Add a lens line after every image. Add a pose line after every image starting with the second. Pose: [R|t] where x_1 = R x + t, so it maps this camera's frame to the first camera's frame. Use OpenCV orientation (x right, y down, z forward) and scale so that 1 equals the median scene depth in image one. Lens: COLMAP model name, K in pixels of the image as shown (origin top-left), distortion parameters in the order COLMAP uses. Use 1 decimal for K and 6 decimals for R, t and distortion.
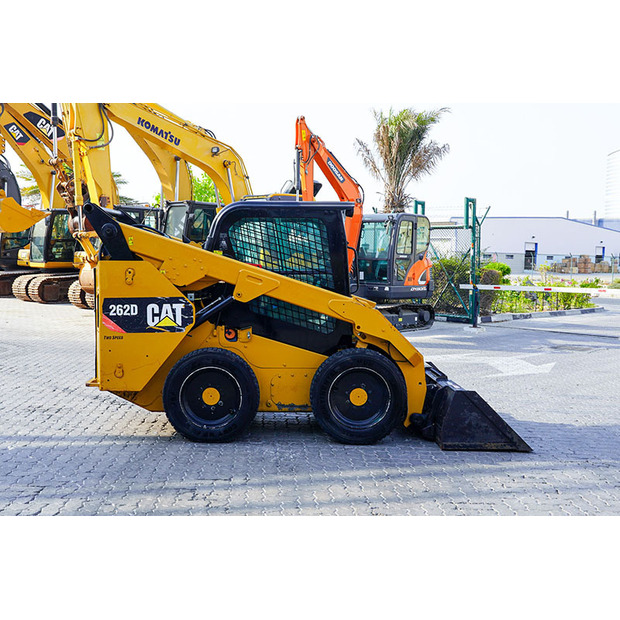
lens RADIAL K [[717.6, 0, 310.0], [0, 717.6, 310.0], [0, 0, 1]] dist [-0.001211, -0.001523]
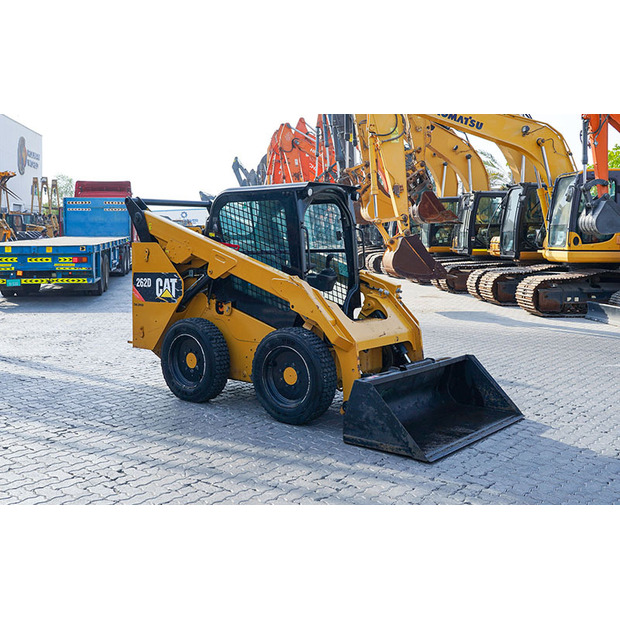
lens RADIAL K [[706.4, 0, 309.8], [0, 706.4, 281.9], [0, 0, 1]] dist [0.001193, 0.002235]
pose [[0.759920, 0.028131, -0.649408, 0.736301], [-0.040381, 0.999176, -0.003971, -0.007673], [0.648761, 0.029241, 0.760430, 0.265702]]
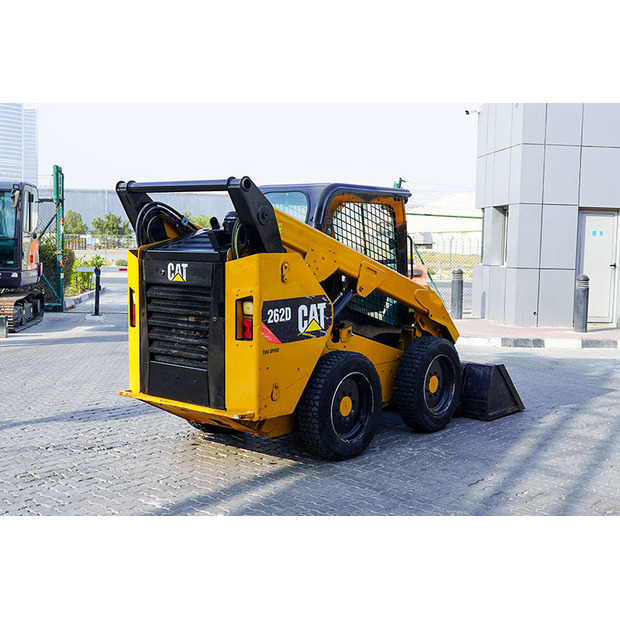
lens RADIAL K [[799.2, 0, 310.0], [0, 799.2, 310.0], [0, 0, 1]] dist [-0.001797, -0.001483]
pose [[0.663850, -0.066713, 0.744884, -0.893932], [0.046715, 0.997767, 0.047728, -0.046169], [-0.746405, 0.003113, 0.665484, 0.383263]]
